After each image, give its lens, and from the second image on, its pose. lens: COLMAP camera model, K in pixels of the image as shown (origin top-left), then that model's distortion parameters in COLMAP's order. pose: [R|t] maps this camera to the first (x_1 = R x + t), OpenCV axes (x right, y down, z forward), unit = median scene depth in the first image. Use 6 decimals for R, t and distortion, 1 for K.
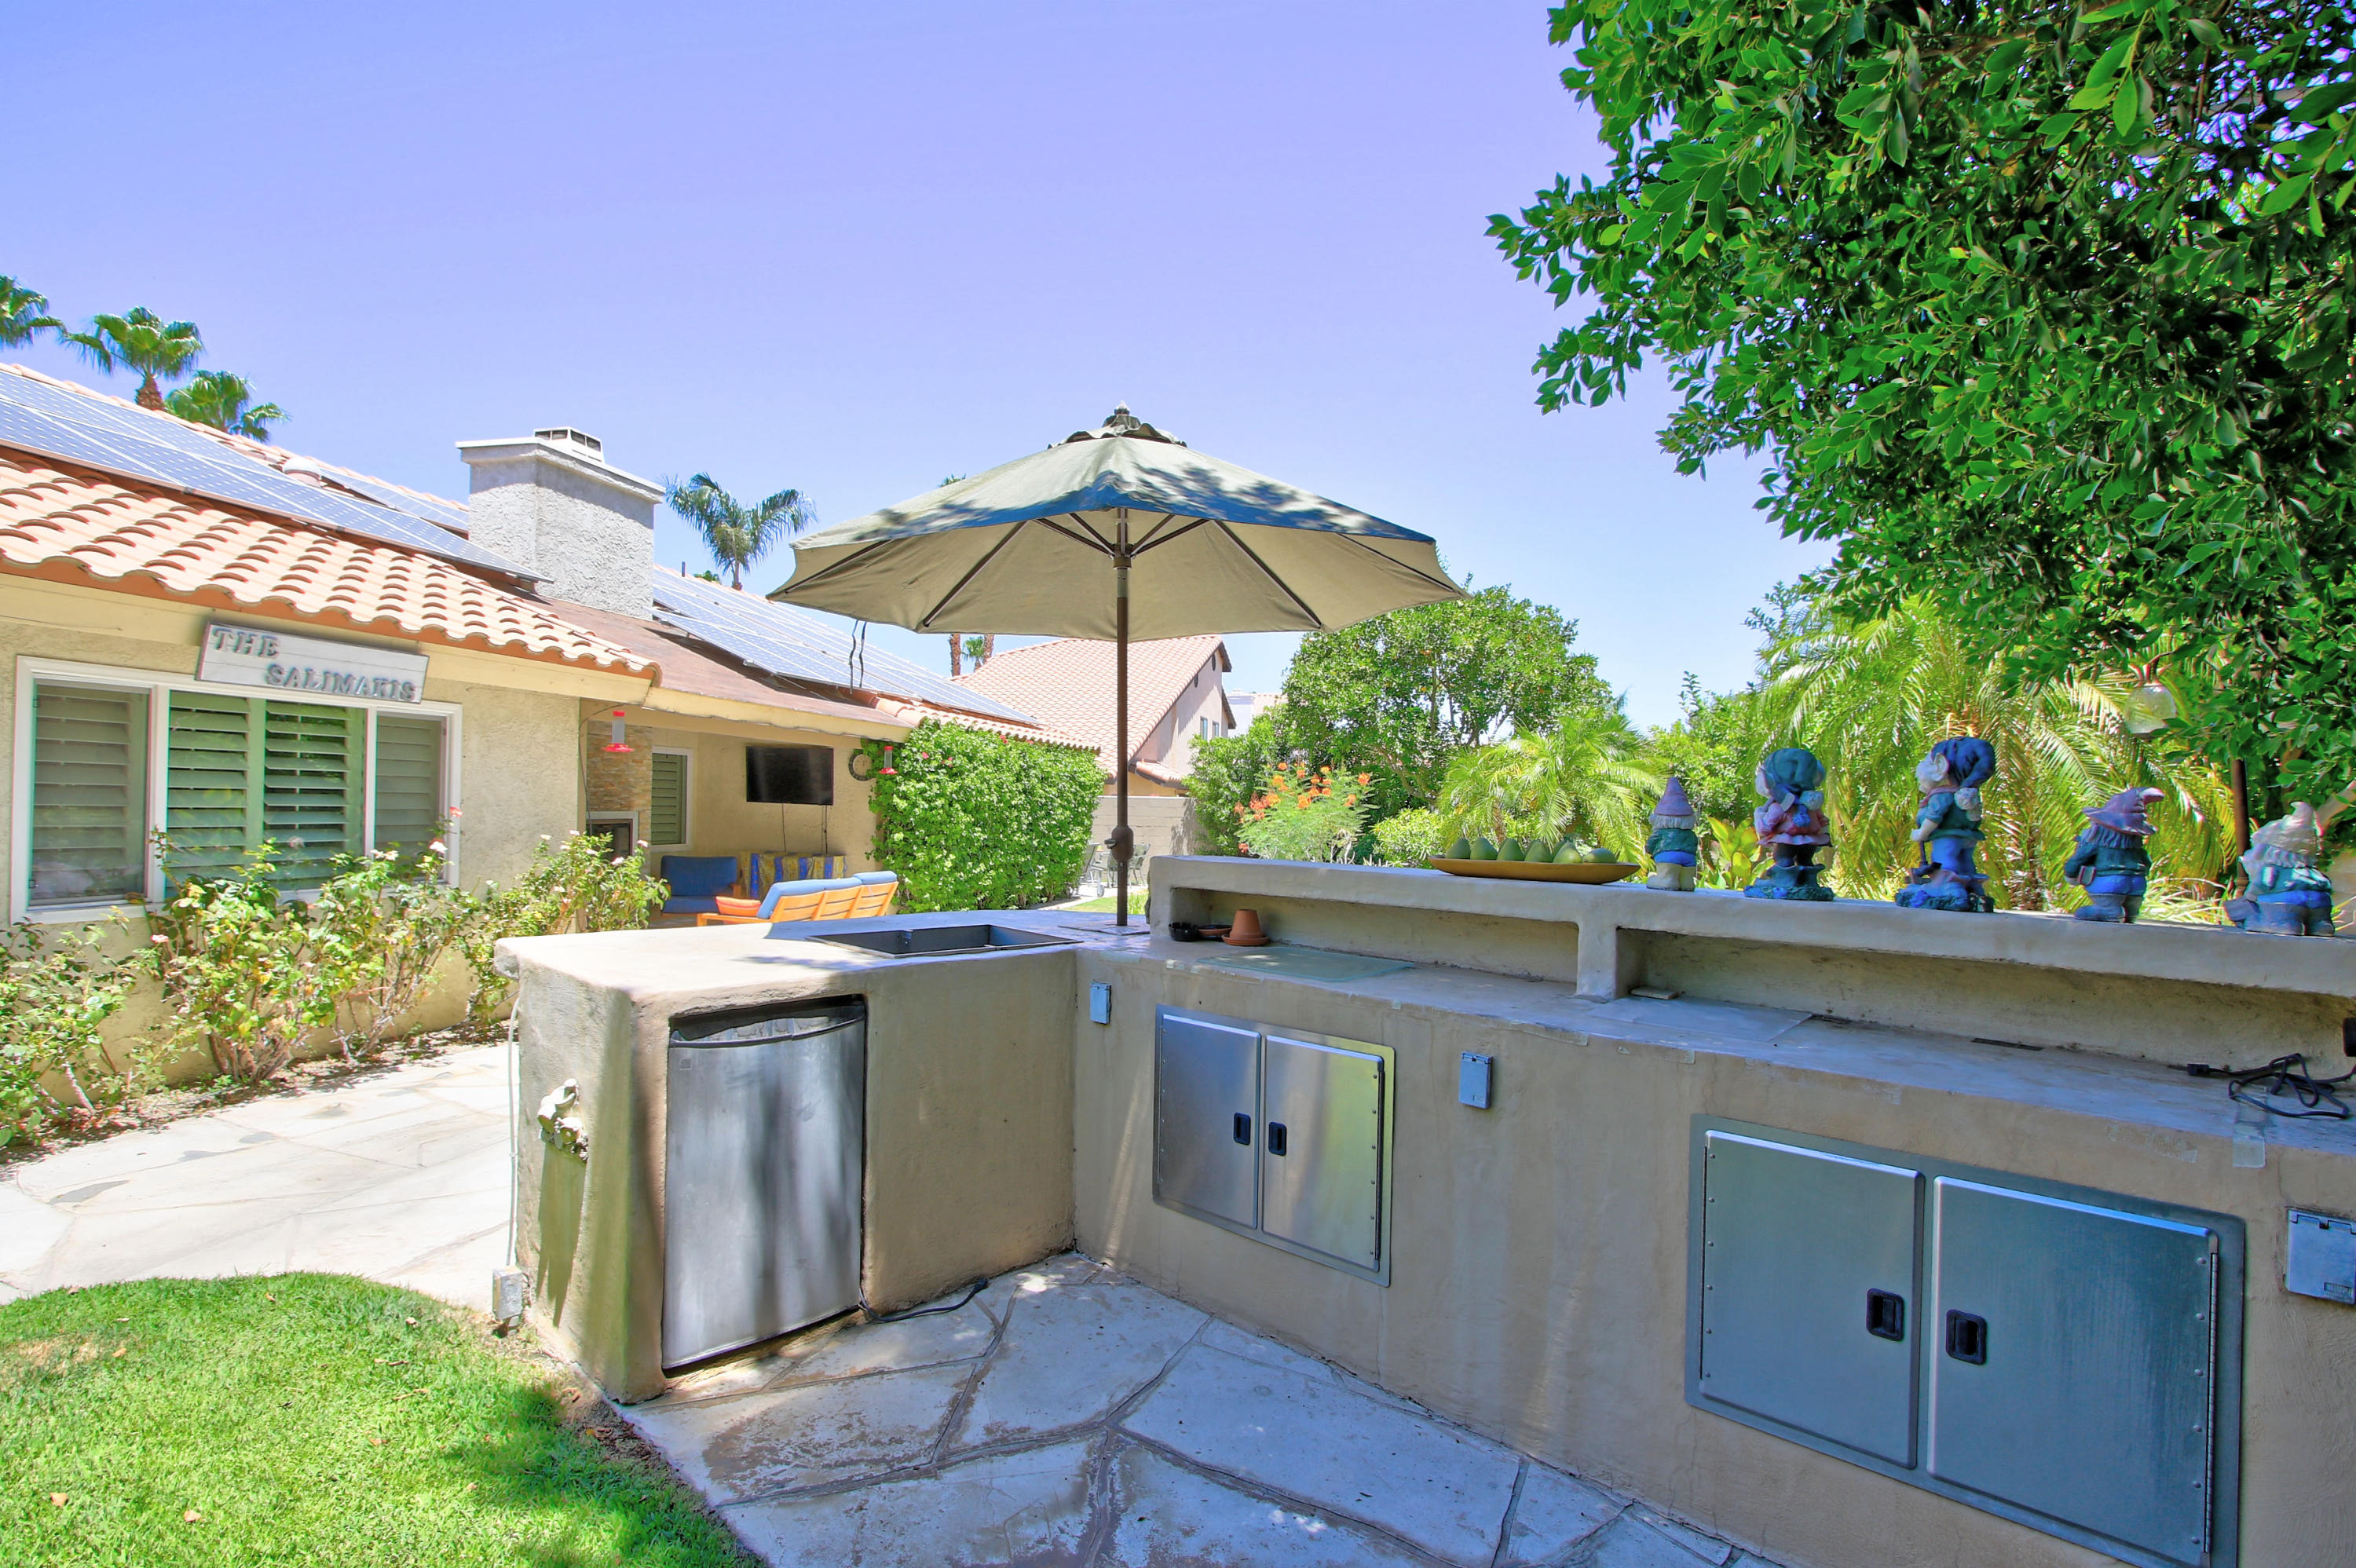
lens RADIAL K [[1142.1, 0, 1164.0], [0, 1142.1, 802.5], [0, 0, 1]] dist [-0.018024, 0.002857]
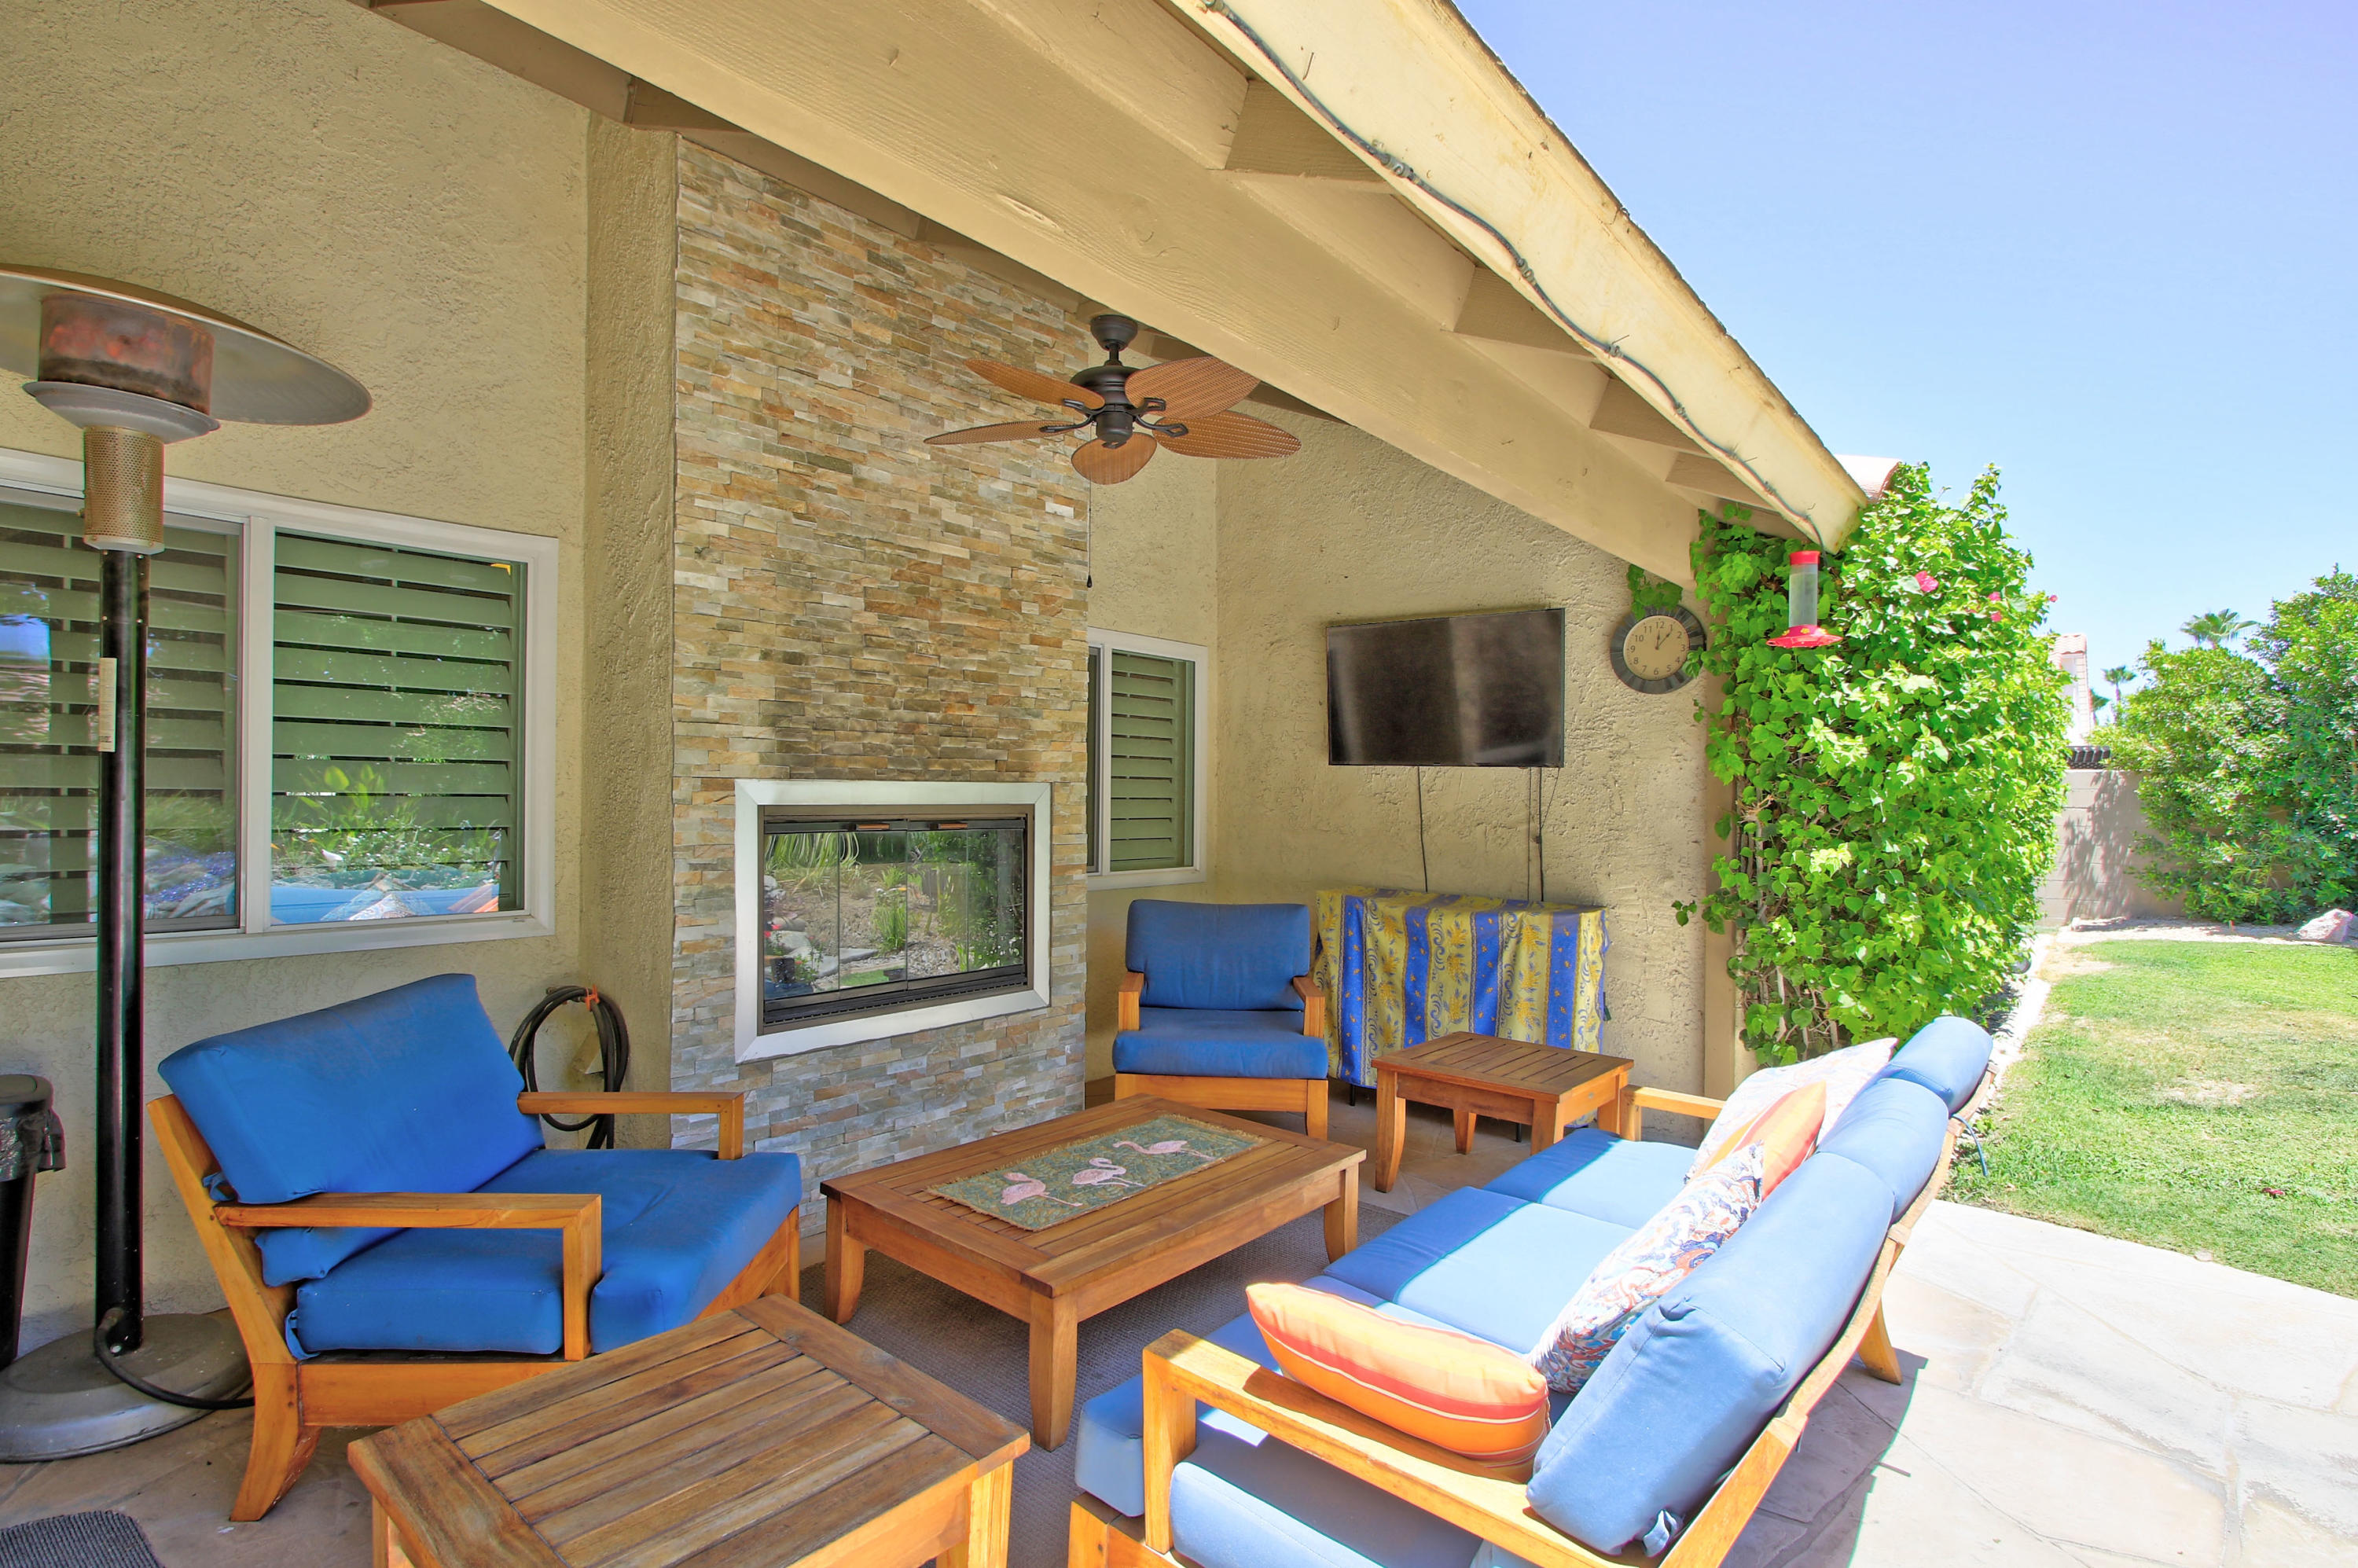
lens RADIAL K [[1143.2, 0, 1164.9], [0, 1143.2, 802.5], [0, 0, 1]] dist [-0.018024, 0.002857]
pose [[0.894279, -0.009150, -0.447417, -0.264391], [0.009407, 0.999954, -0.001649, 0.014357], [0.447411, -0.002734, 0.894324, 0.681239]]
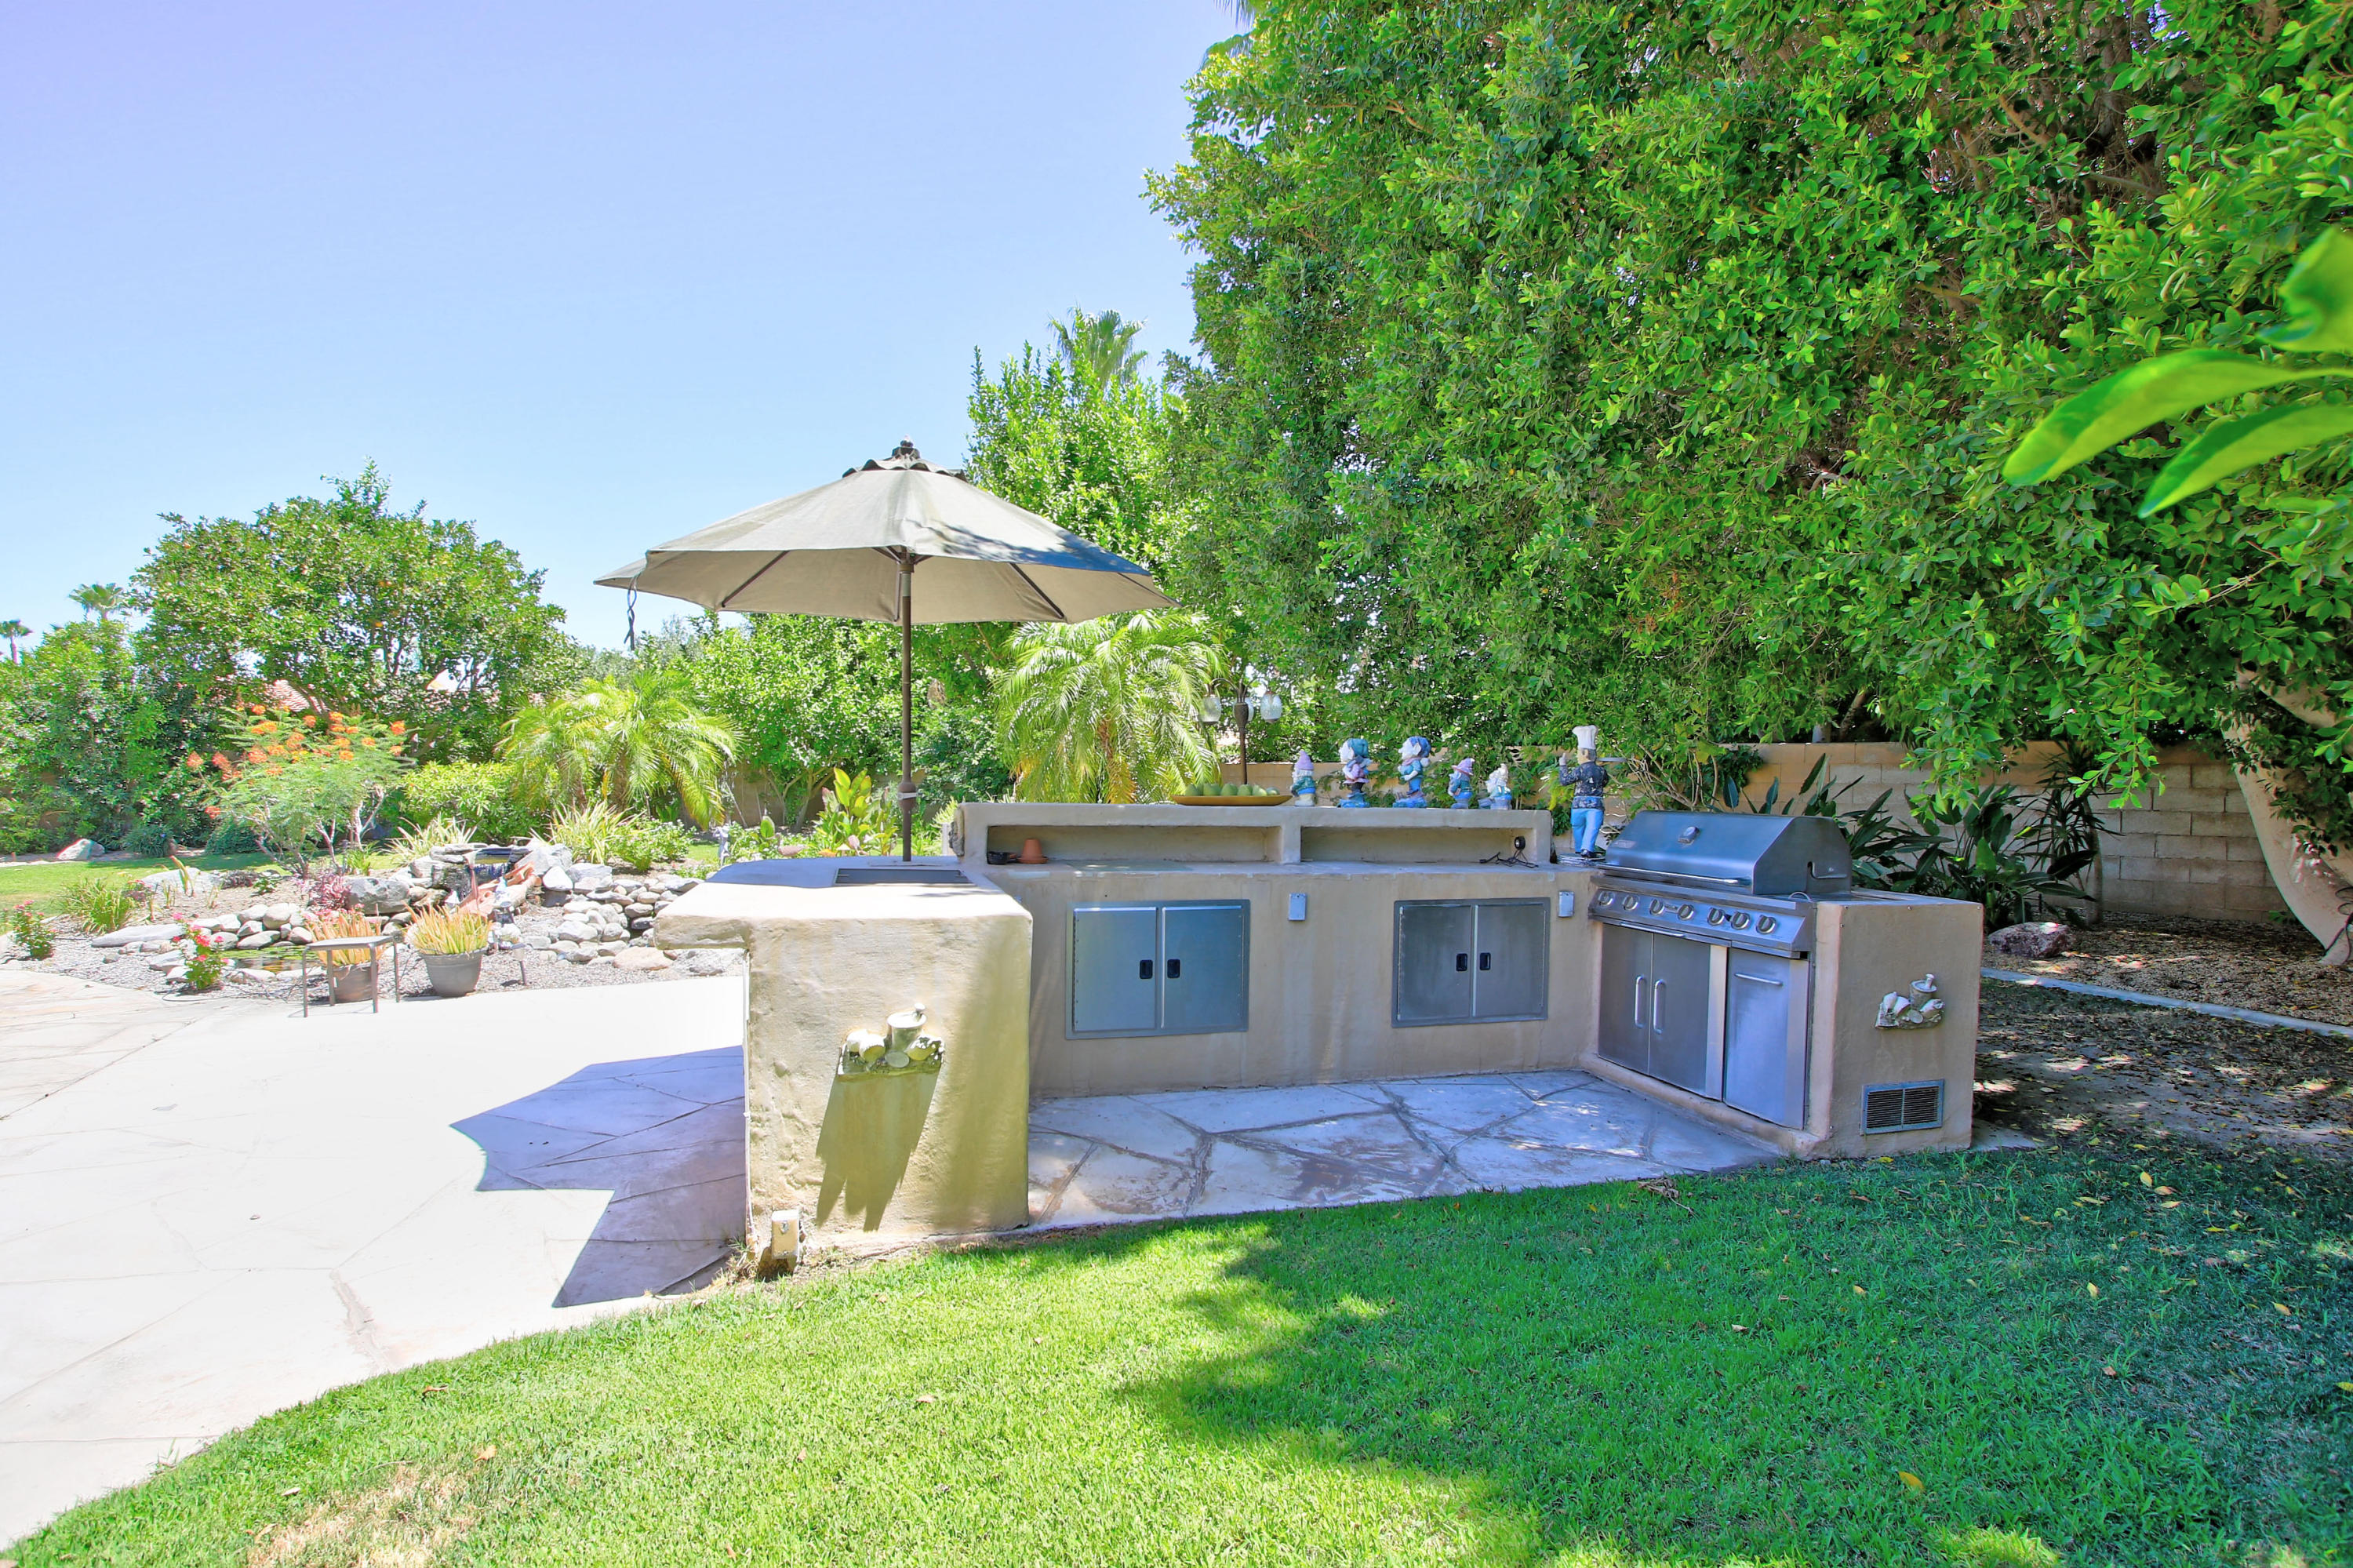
lens RADIAL K [[1140.8, 0, 1162.5], [0, 1140.8, 802.5], [0, 0, 1]] dist [-0.018024, 0.002857]
pose [[0.520210, -0.035705, 0.853292, -0.324411], [-0.003483, 0.999029, 0.043927, -0.004367], [-0.854031, -0.025824, 0.519580, 0.040267]]
